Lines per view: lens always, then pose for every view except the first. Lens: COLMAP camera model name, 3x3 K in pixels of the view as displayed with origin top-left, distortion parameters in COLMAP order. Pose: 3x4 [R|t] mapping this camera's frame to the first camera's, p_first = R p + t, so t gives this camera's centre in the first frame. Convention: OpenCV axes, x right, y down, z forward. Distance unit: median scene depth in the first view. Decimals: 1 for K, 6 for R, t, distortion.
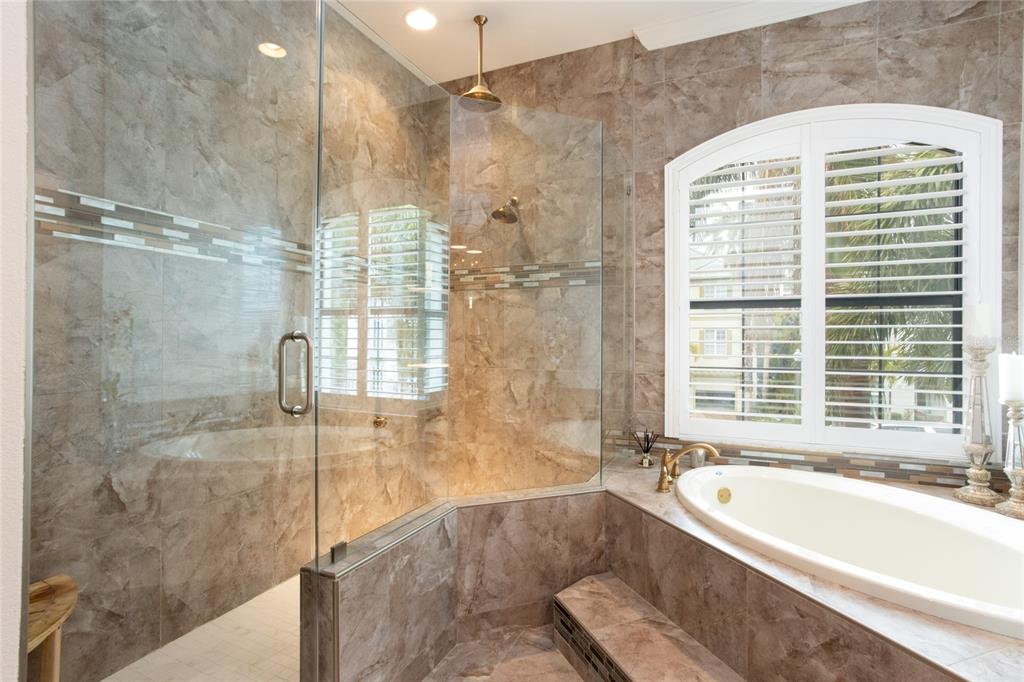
lens RADIAL K [[502.0, 0, 525.0], [0, 502.0, 338.5], [0, 0, 1]] dist [-0.043005, 0.027411]
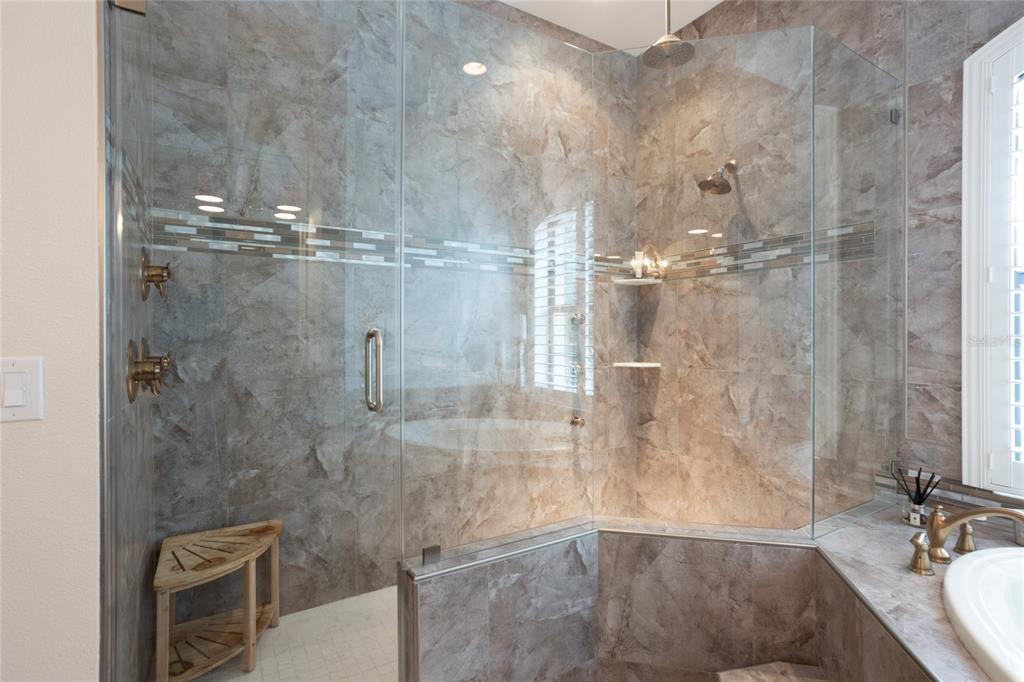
lens RADIAL K [[502.0, 0, 522.1], [0, 502.0, 339.8], [0, 0, 1]] dist [-0.043005, 0.027411]
pose [[0.826791, -0.001756, -0.562506, 0.184367], [0.006564, 0.999957, 0.006525, 0.002089], [0.562470, -0.009087, 0.826767, 0.167379]]
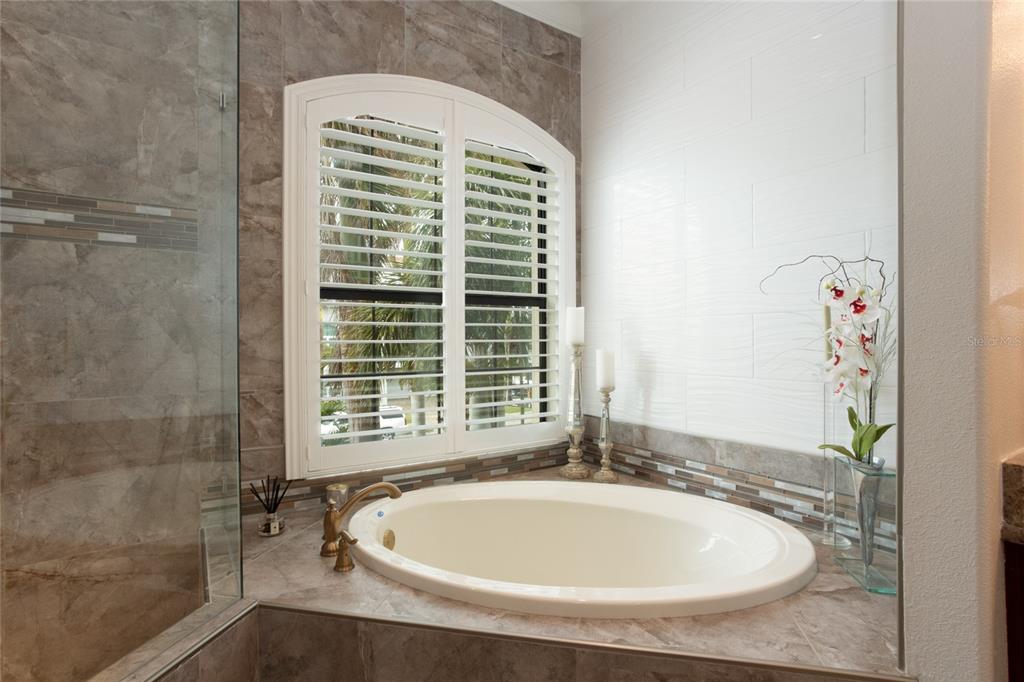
lens RADIAL K [[502.0, 0, 513.8], [0, 502.0, 342.6], [0, 0, 1]] dist [-0.043005, 0.027411]
pose [[0.560384, -0.011937, 0.828147, -0.120687], [0.006300, 0.999929, 0.010150, 0.001325], [-0.828209, -0.000471, 0.560420, 0.387381]]
